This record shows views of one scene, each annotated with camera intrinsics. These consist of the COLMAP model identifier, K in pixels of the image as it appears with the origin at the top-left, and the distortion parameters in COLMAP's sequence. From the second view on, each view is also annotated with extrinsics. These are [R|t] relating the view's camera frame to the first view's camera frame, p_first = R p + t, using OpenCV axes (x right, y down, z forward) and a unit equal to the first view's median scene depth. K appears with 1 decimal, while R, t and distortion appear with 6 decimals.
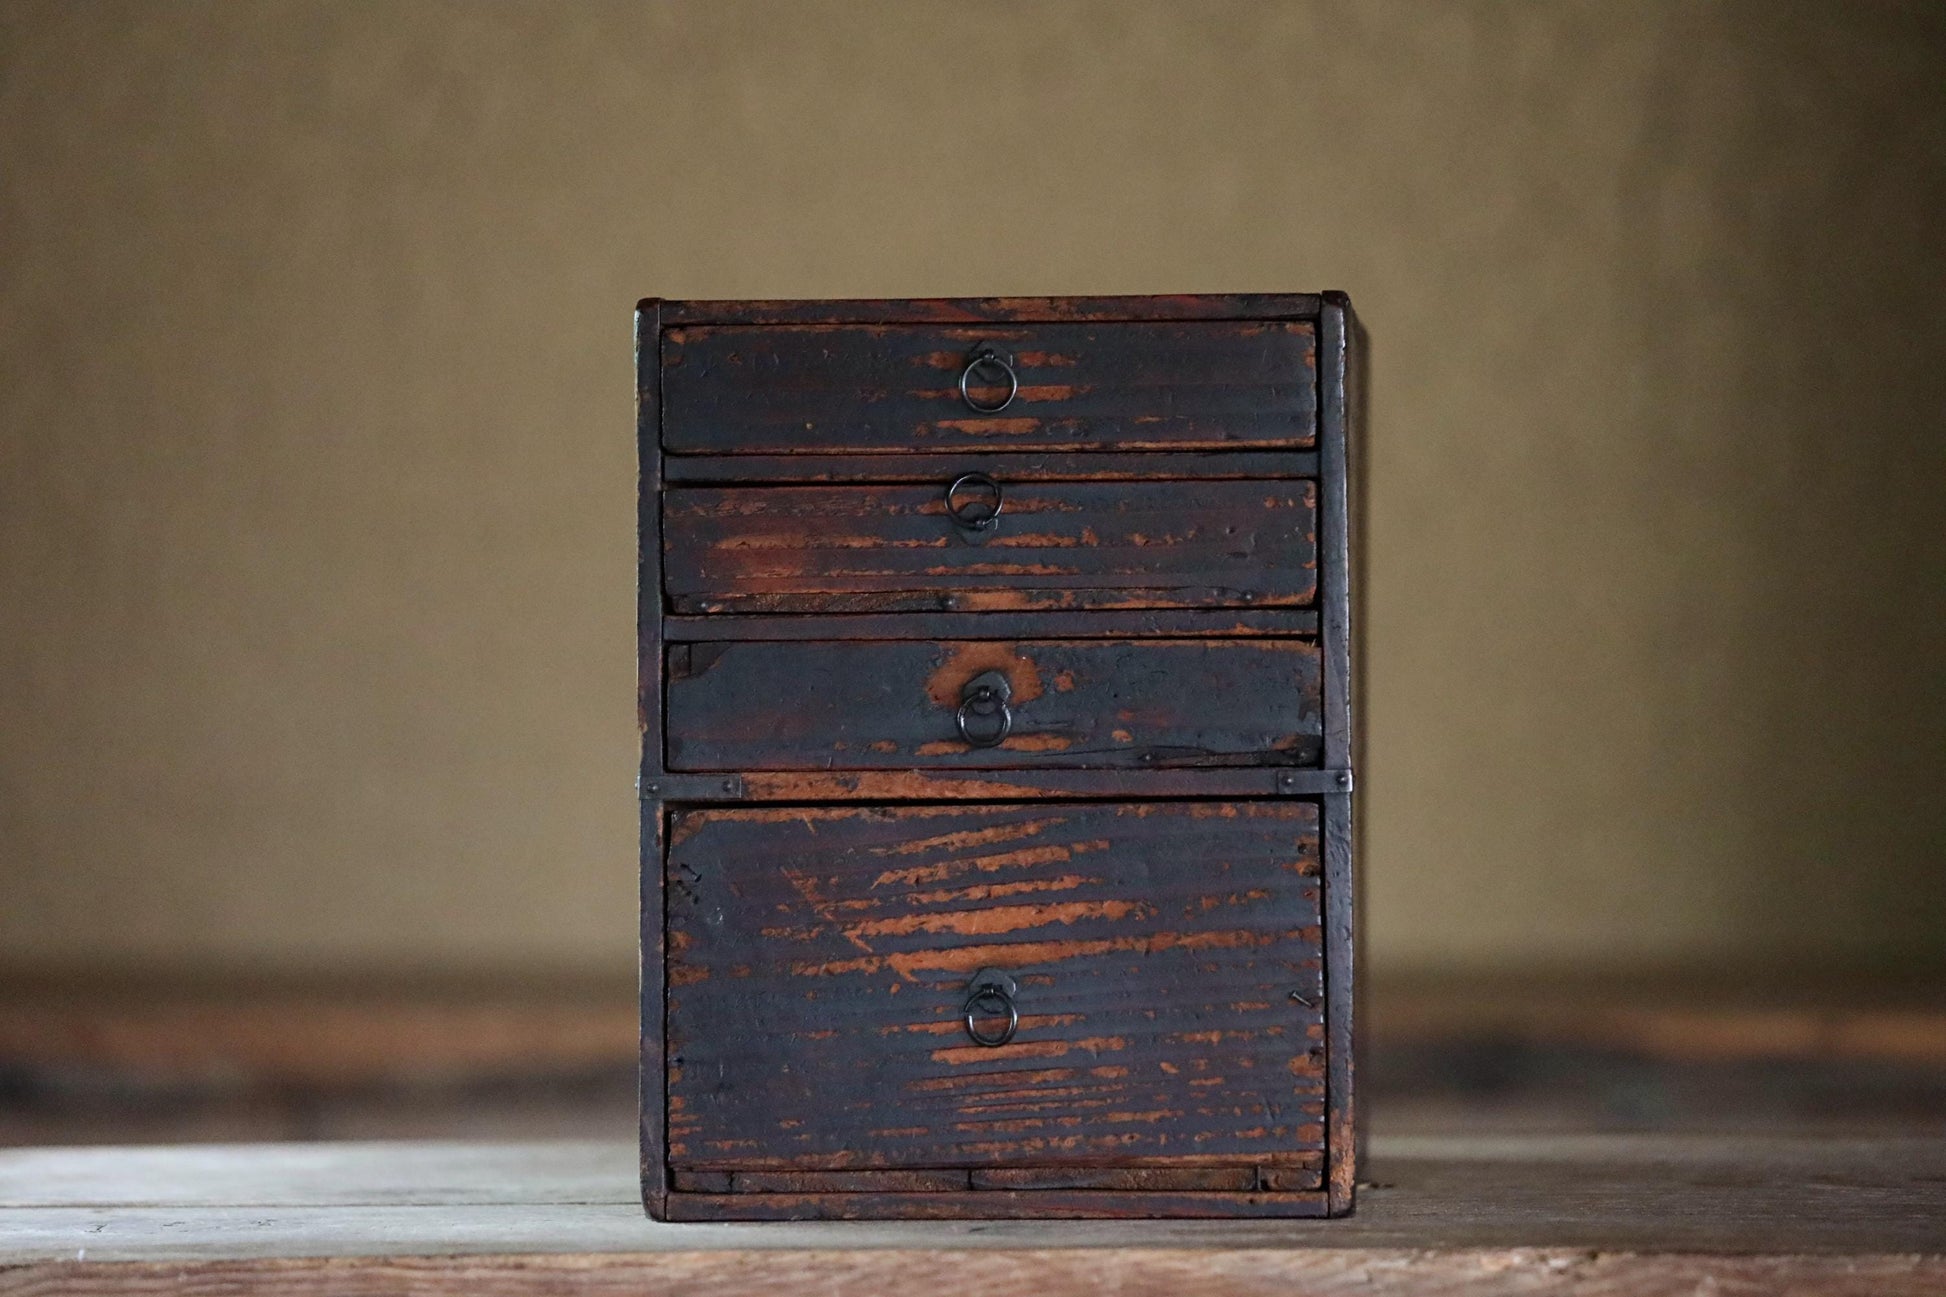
lens RADIAL K [[5564.6, 0, 970.1], [0, 5564.6, 698.4], [0, 0, 1]] dist [0.310723, 0.585256]
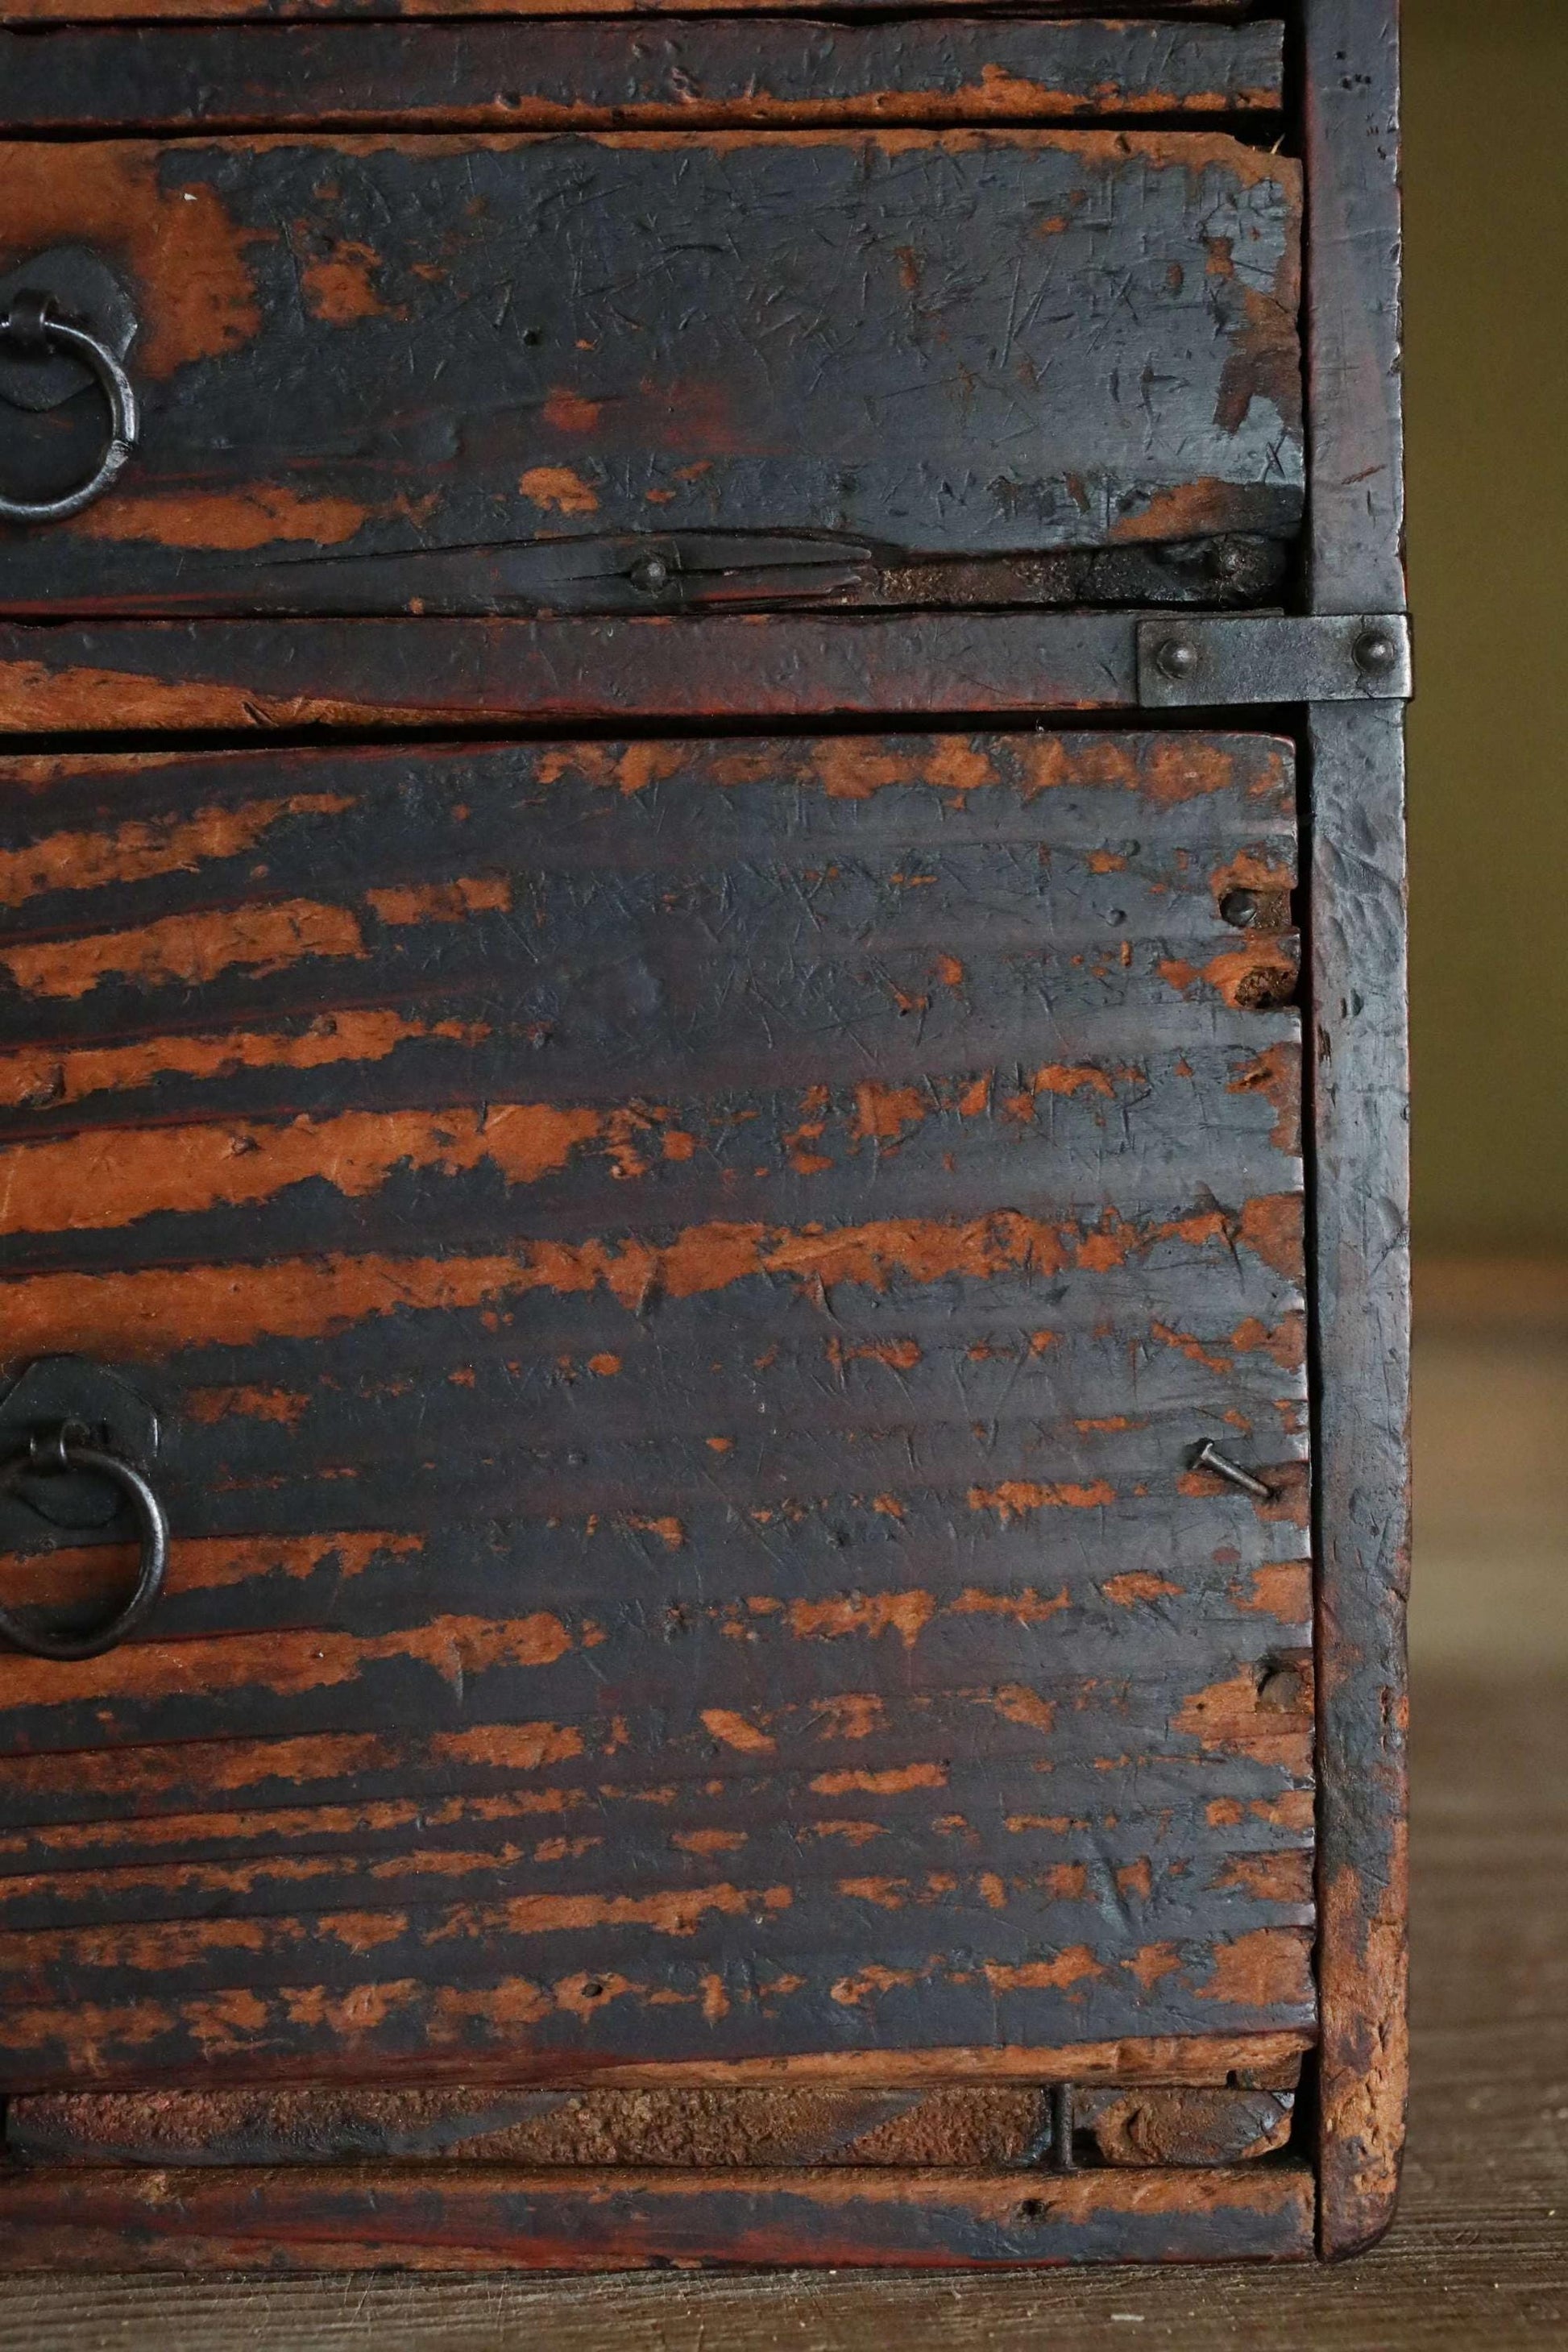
lens RADIAL K [[7355.7, 0, 784.0], [0, 7355.7, 1176.0], [0, 0, 1]] dist [-0.091034, 0.796816]
pose [[0.997429, -0.002589, 0.071617, 0.012822], [0.000193, 0.999440, 0.033453, 0.027937], [-0.071664, -0.033353, 0.996871, 0.647870]]
